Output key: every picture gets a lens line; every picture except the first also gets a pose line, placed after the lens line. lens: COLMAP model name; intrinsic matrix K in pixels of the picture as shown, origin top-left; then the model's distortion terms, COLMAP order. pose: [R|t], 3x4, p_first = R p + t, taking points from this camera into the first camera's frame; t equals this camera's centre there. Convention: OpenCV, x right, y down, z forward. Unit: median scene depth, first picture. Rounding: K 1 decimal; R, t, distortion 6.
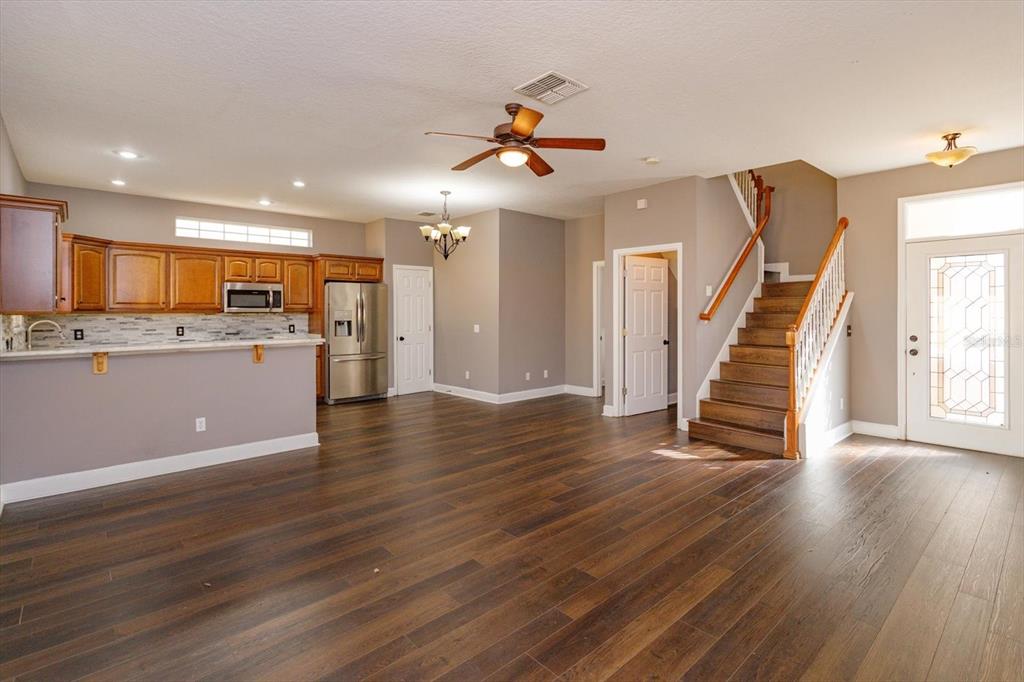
lens RADIAL K [[485.2, 0, 509.2], [0, 485.2, 314.5], [0, 0, 1]] dist [0.000399, 0.000358]
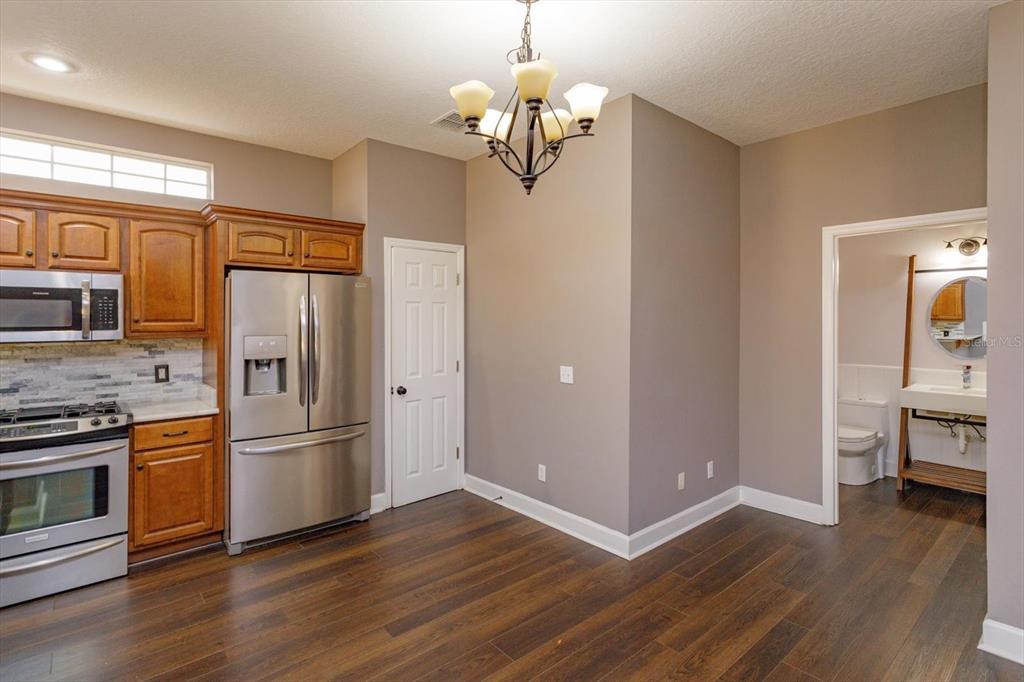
lens RADIAL K [[505.2, 0, 516.4], [0, 505.2, 318.6], [0, 0, 1]] dist [0.000228, 0.000375]
pose [[0.999982, 0.000405, -0.005905, -0.115080], [-0.000449, 0.999971, -0.007598, -0.019875], [0.005902, 0.007601, 0.999954, 0.549660]]
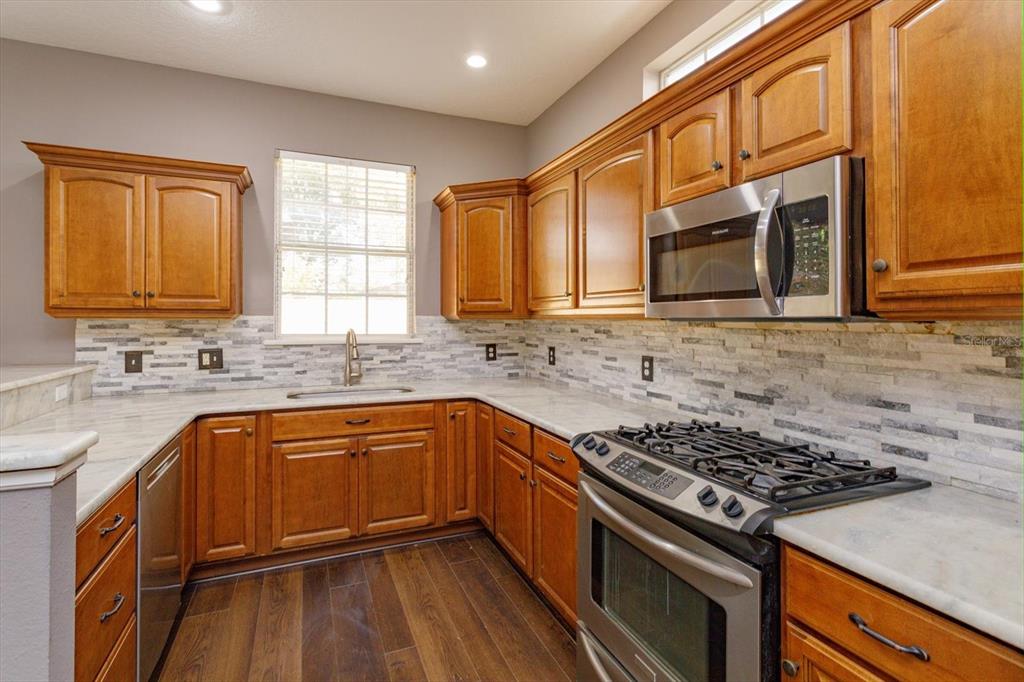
lens RADIAL K [[485.2, 0, 509.2], [0, 485.2, 314.5], [0, 0, 1]] dist [0.000399, 0.000358]
pose [[-0.310743, -0.007293, -0.950466, -0.264401], [-0.010008, 0.999940, -0.004401, -0.003983], [0.950441, 0.008145, -0.310798, 0.931461]]
